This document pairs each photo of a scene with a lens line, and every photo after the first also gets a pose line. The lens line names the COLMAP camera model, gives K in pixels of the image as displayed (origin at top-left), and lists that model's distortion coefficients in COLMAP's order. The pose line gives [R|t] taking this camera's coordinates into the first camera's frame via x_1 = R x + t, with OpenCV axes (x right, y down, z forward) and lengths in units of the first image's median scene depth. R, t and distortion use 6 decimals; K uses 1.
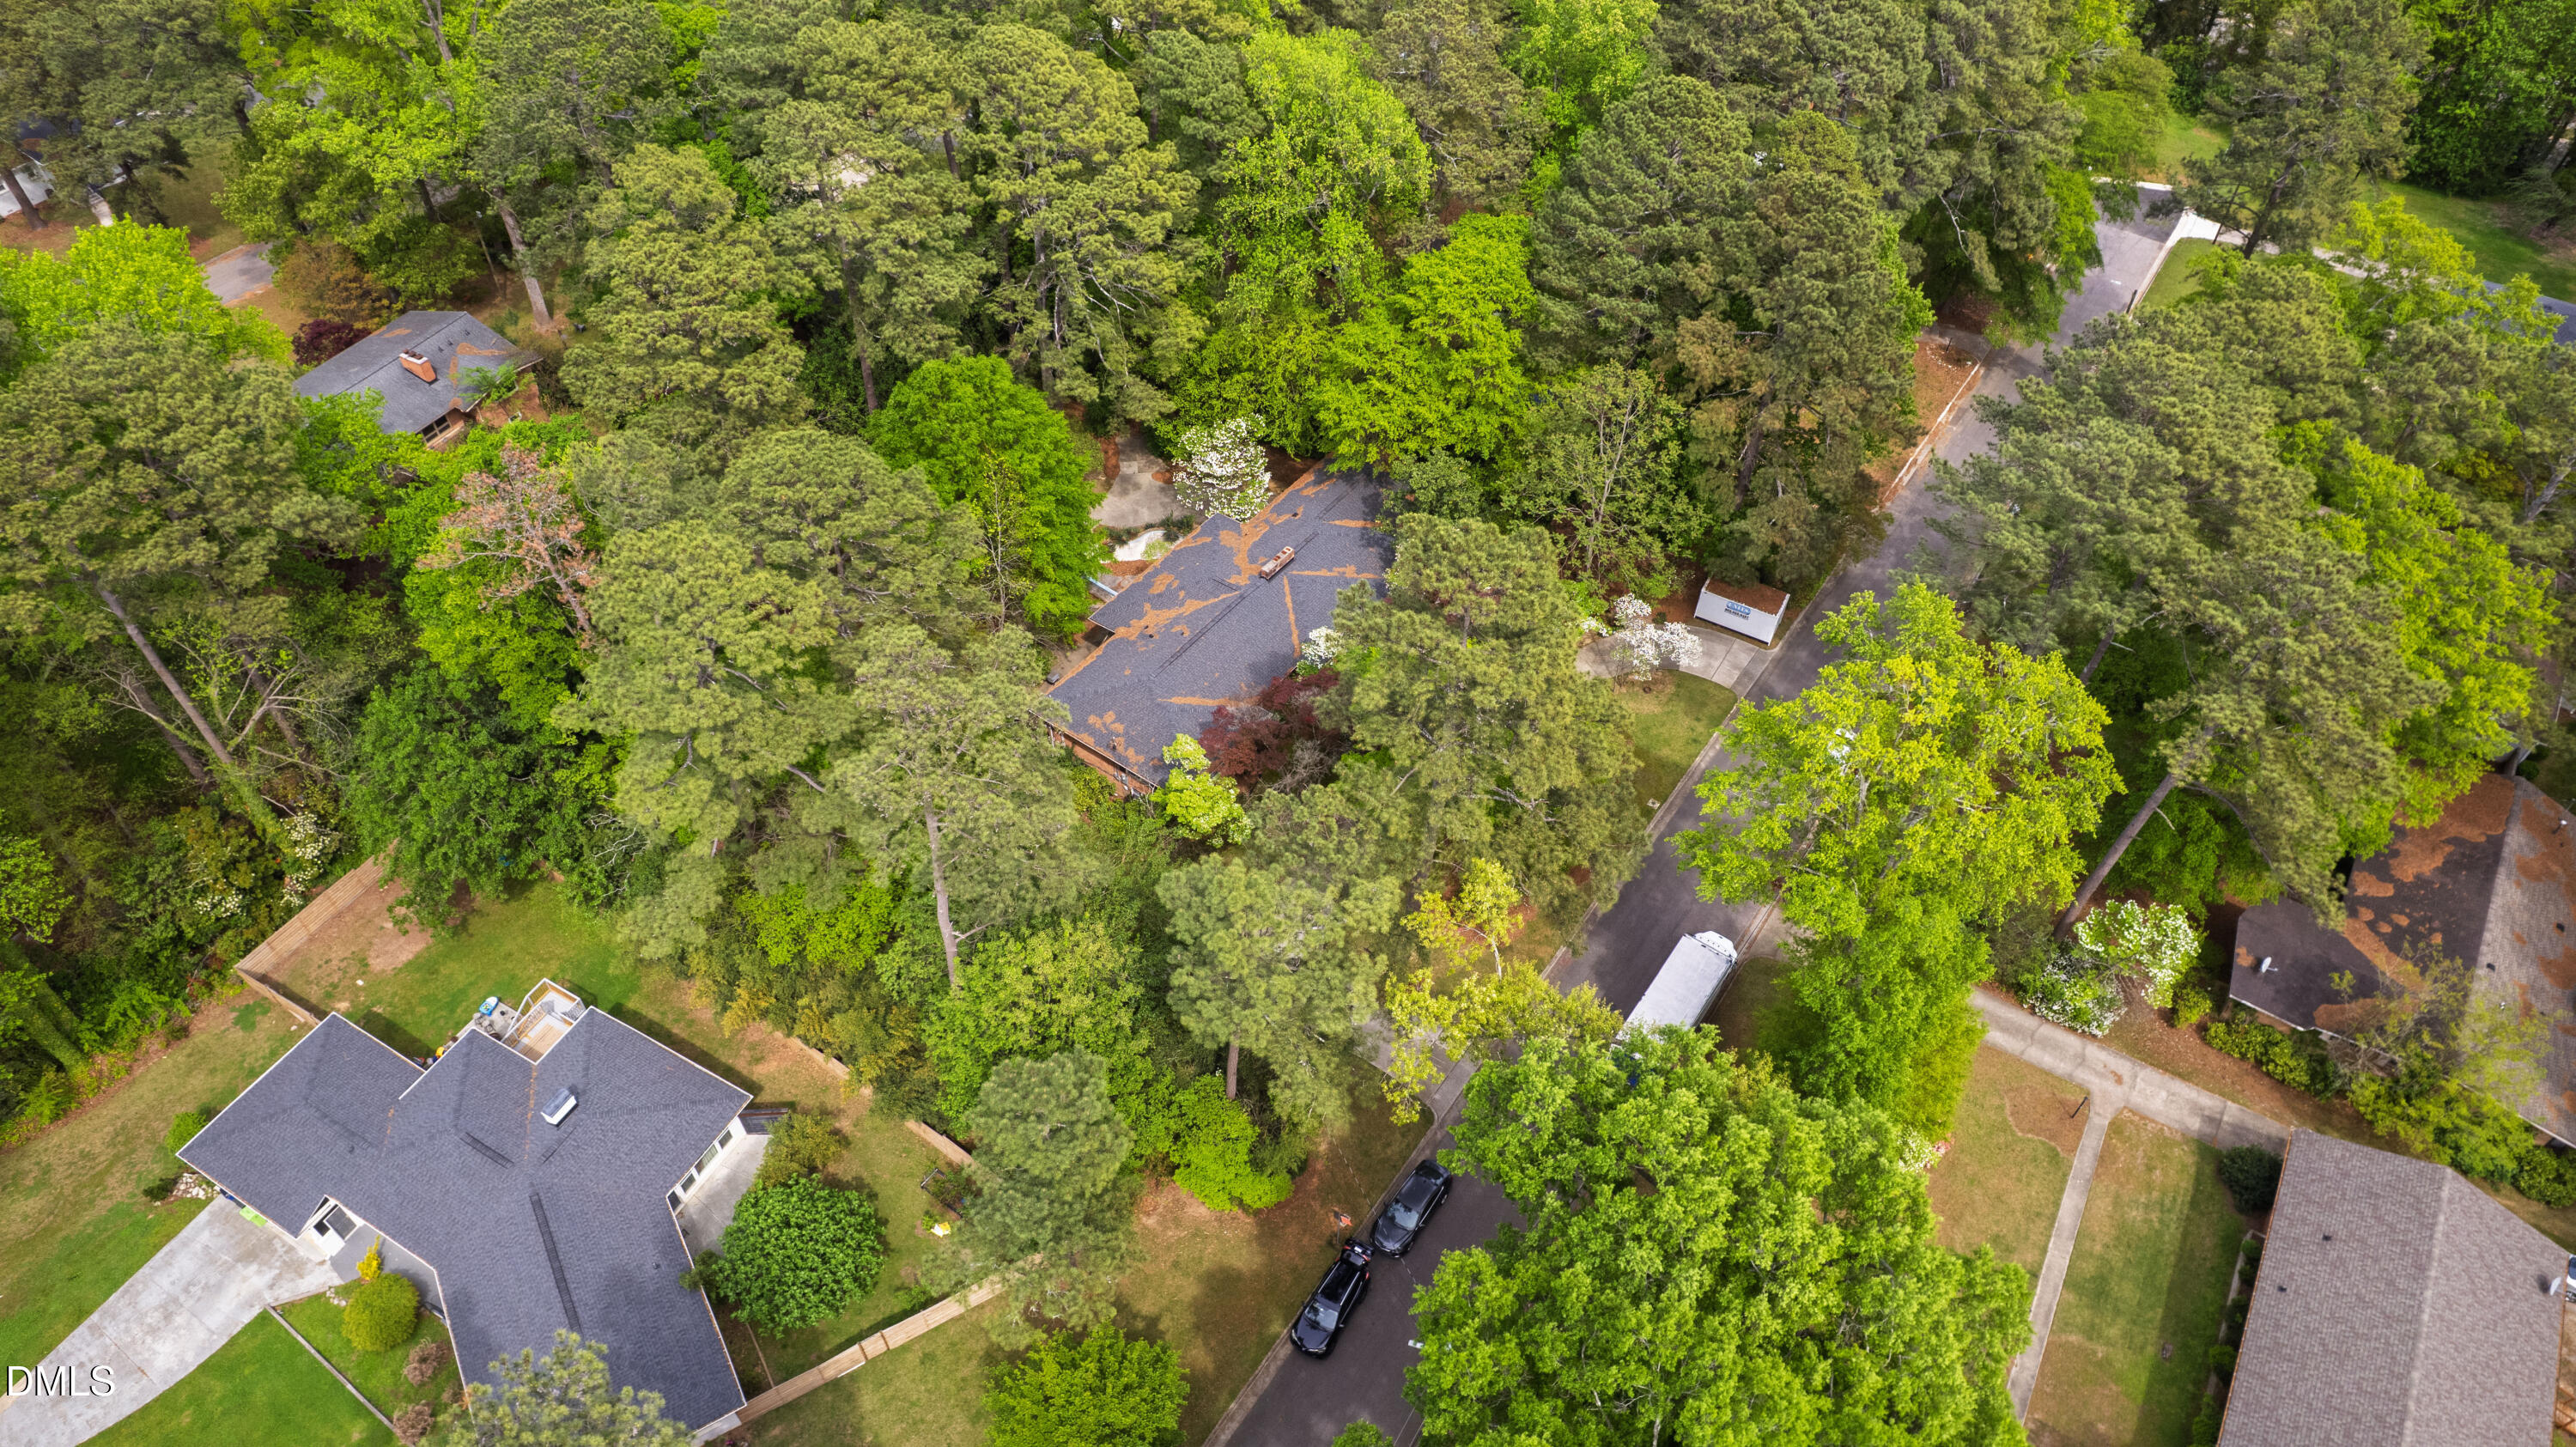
lens RADIAL K [[1747.2, 0, 1288.0], [0, 1747.2, 723.5], [0, 0, 1]] dist [0.000110, 0.002892]
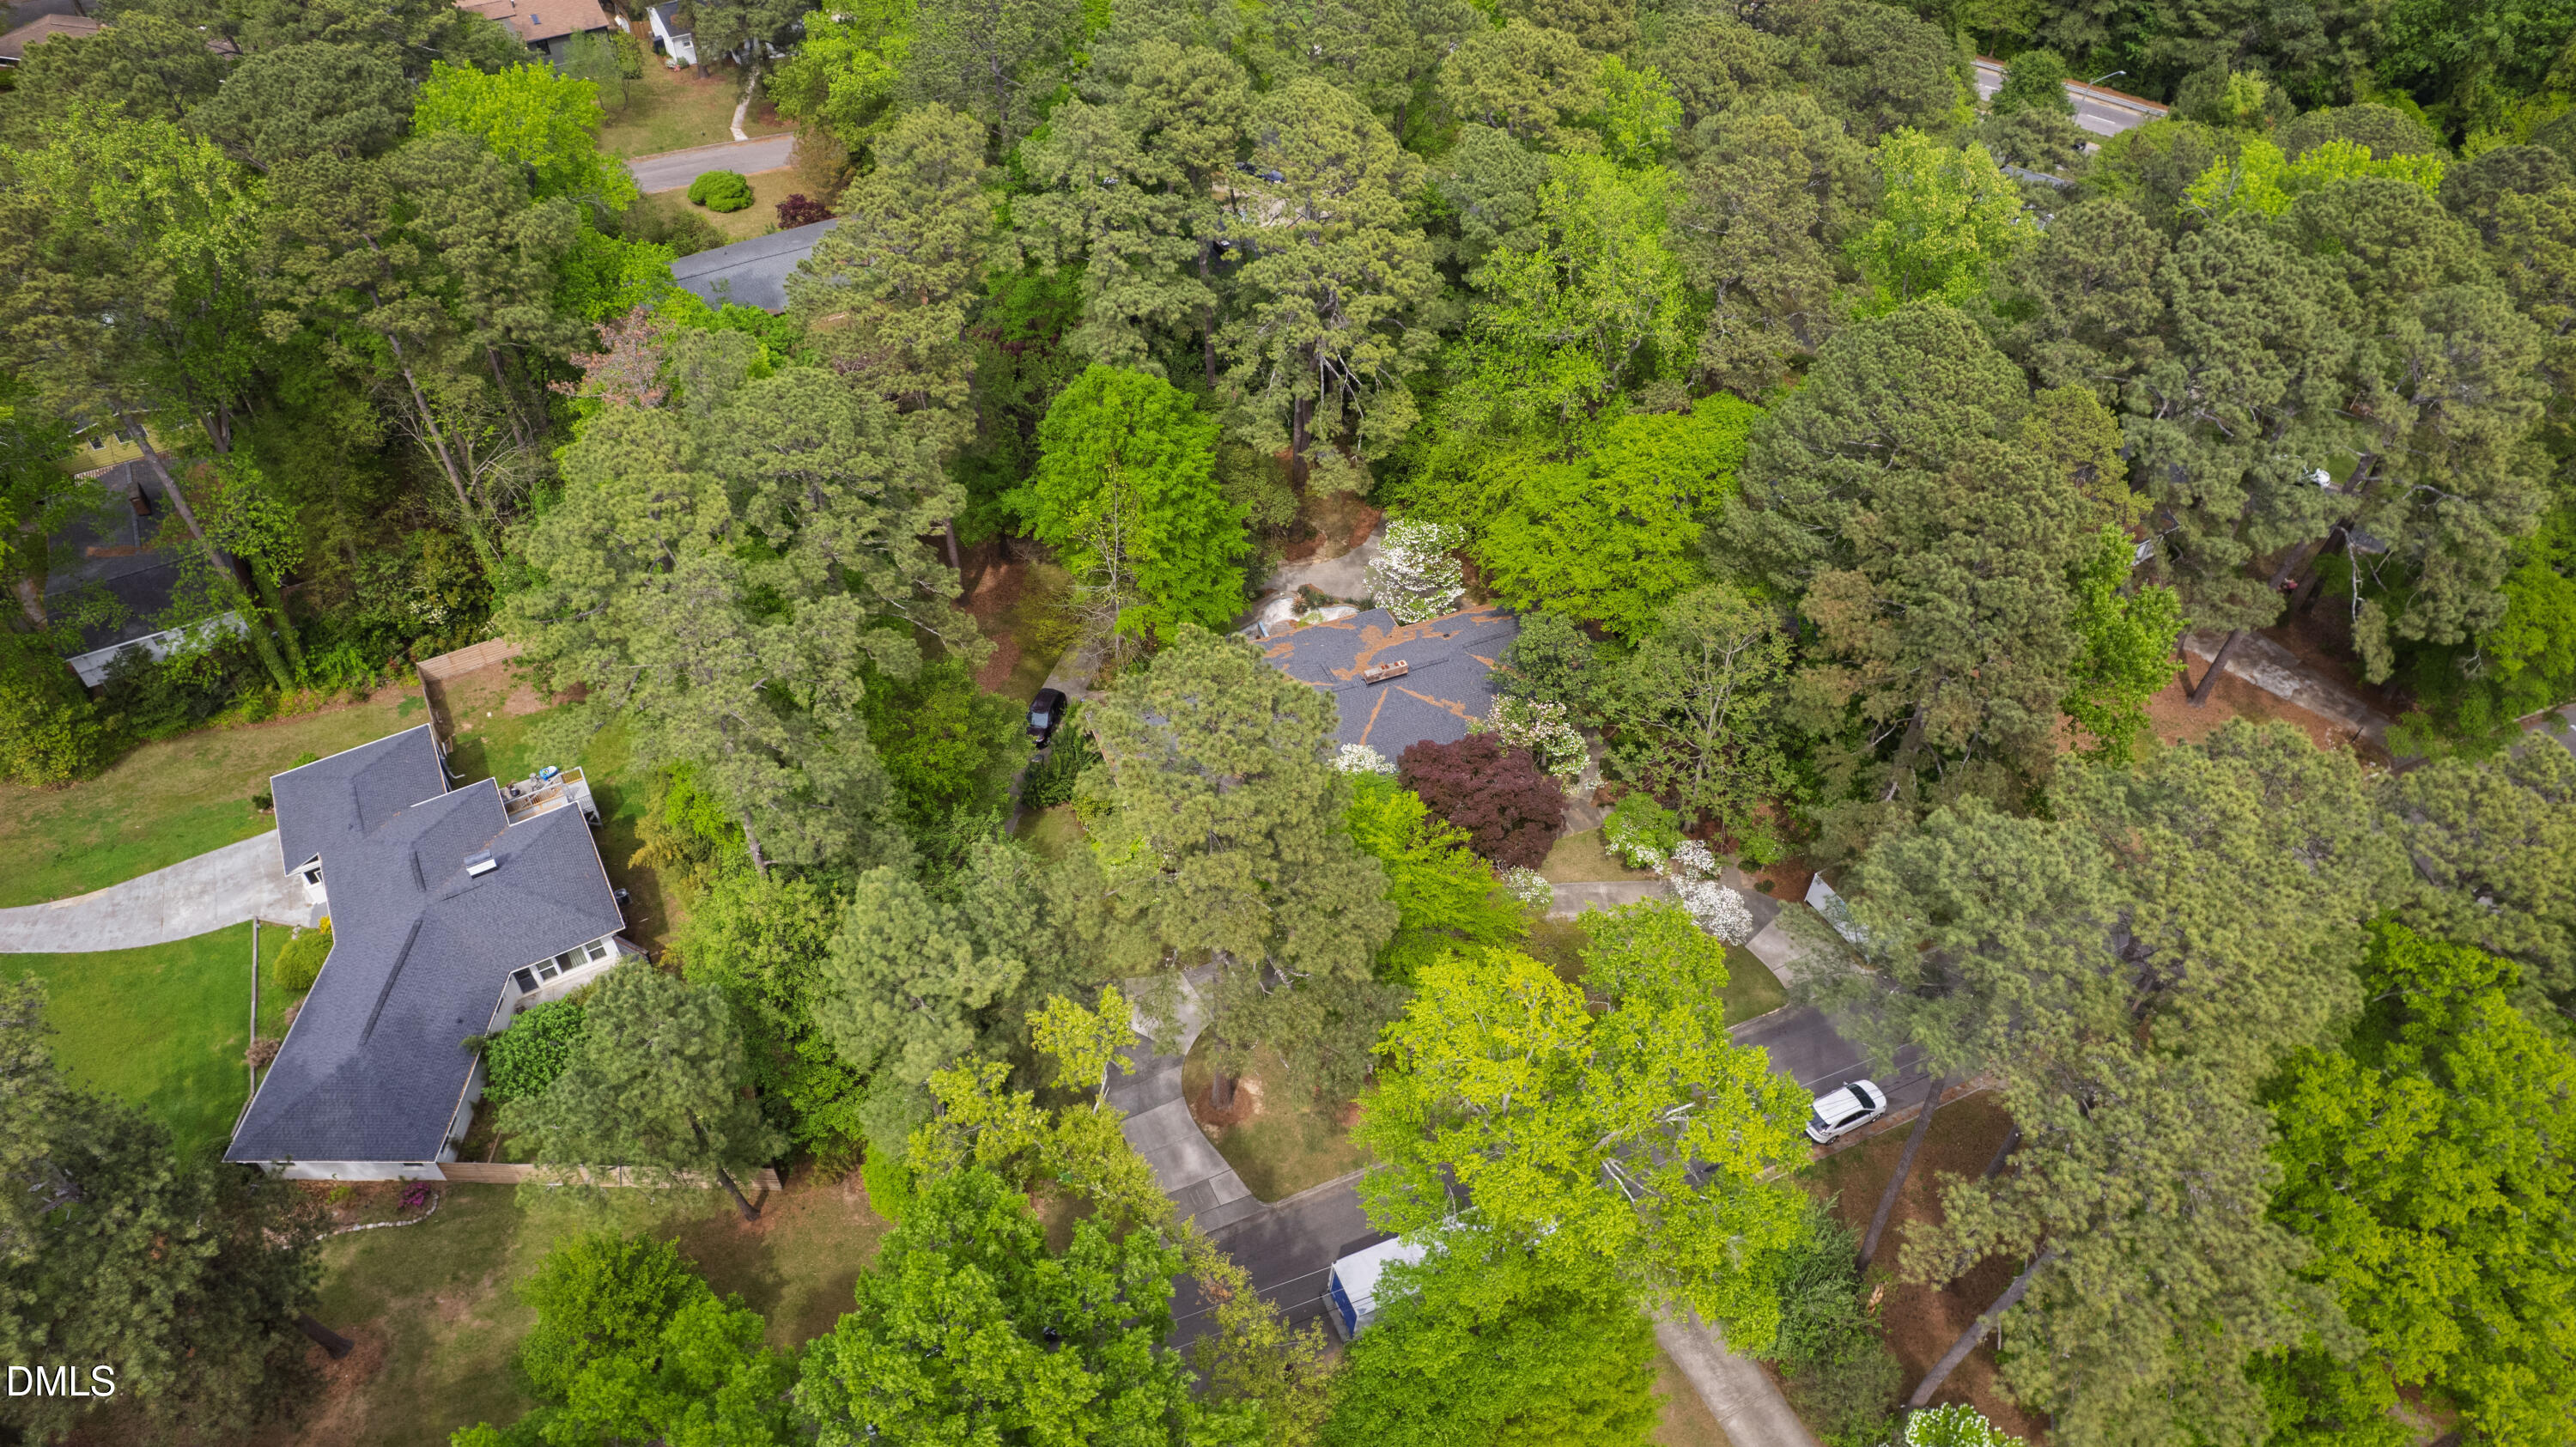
lens RADIAL K [[1747.2, 0, 1288.0], [0, 1747.2, 723.5], [0, 0, 1]] dist [0.000110, 0.002892]
pose [[0.847123, 0.362752, -0.388322, 0.396787], [-0.377832, 0.925016, 0.039867, -0.099562], [0.373666, 0.112948, 0.920661, 0.114151]]
